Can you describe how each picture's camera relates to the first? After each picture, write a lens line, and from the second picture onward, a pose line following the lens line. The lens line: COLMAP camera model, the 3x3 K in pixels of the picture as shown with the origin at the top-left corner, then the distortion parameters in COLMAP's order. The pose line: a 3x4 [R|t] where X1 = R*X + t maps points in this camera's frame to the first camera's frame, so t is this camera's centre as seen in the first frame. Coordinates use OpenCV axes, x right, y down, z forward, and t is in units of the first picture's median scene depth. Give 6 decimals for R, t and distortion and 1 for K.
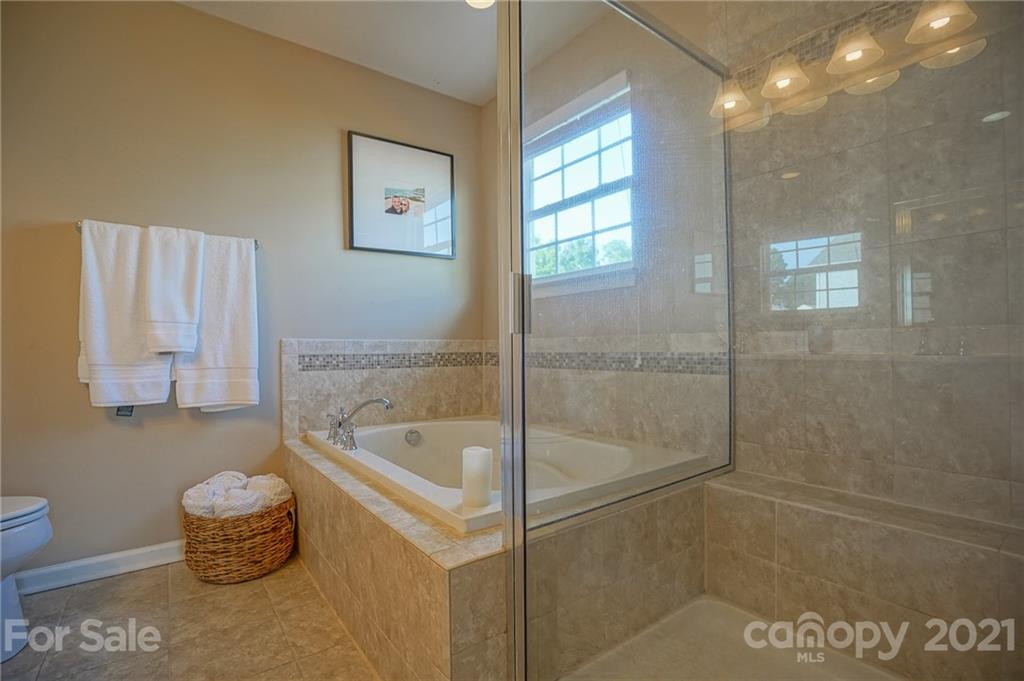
lens RADIAL K [[472.7, 0, 510.3], [0, 472.7, 345.8], [0, 0, 1]] dist [-0.061286, 0.024933]
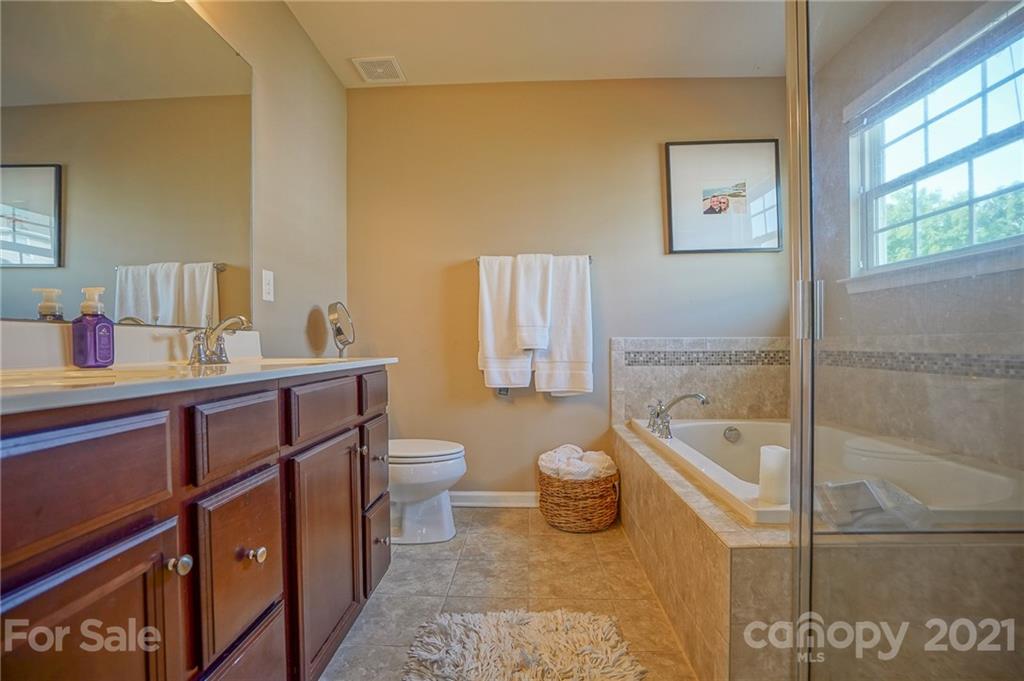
lens RADIAL K [[486.0, 0, 520.0], [0, 486.0, 346.3], [0, 0, 1]] dist [-0.036582, 0.018075]
pose [[0.789275, 0.007338, -0.613996, 0.090987], [0.002648, 0.999879, 0.015354, -0.014989], [0.614034, -0.013744, 0.789160, -0.118439]]
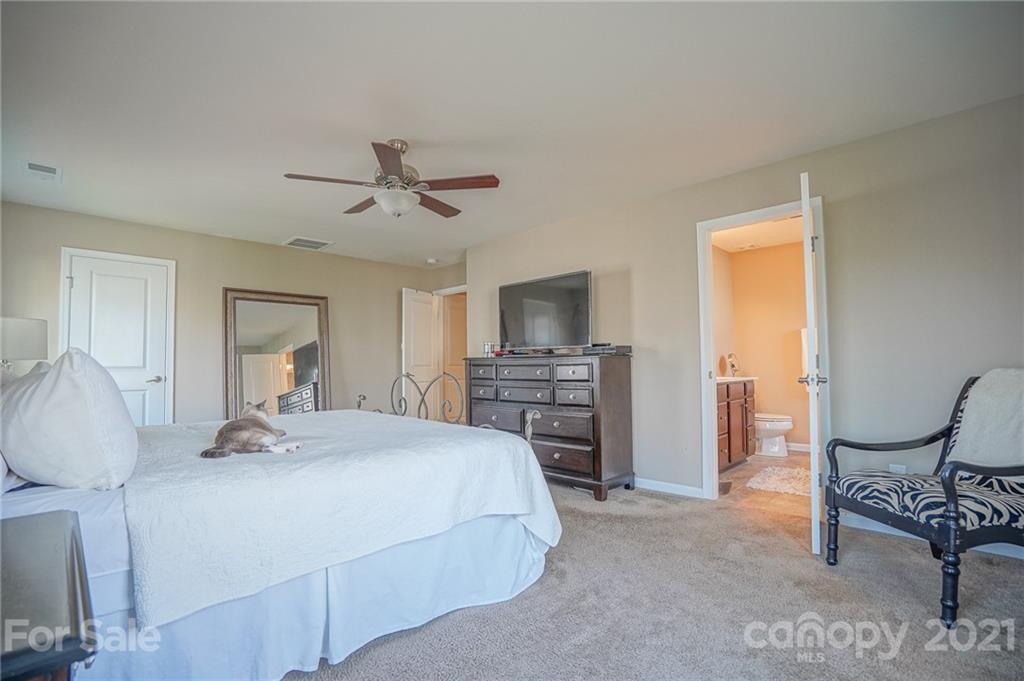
lens RADIAL K [[463.6, 0, 506.0], [0, 463.6, 345.9], [0, 0, 1]] dist [-0.045842, 0.015663]
pose [[0.134999, -0.027413, -0.990466, 1.733393], [0.009441, 0.999607, -0.026379, -0.105596], [0.990801, -0.005790, 0.135205, -1.301909]]
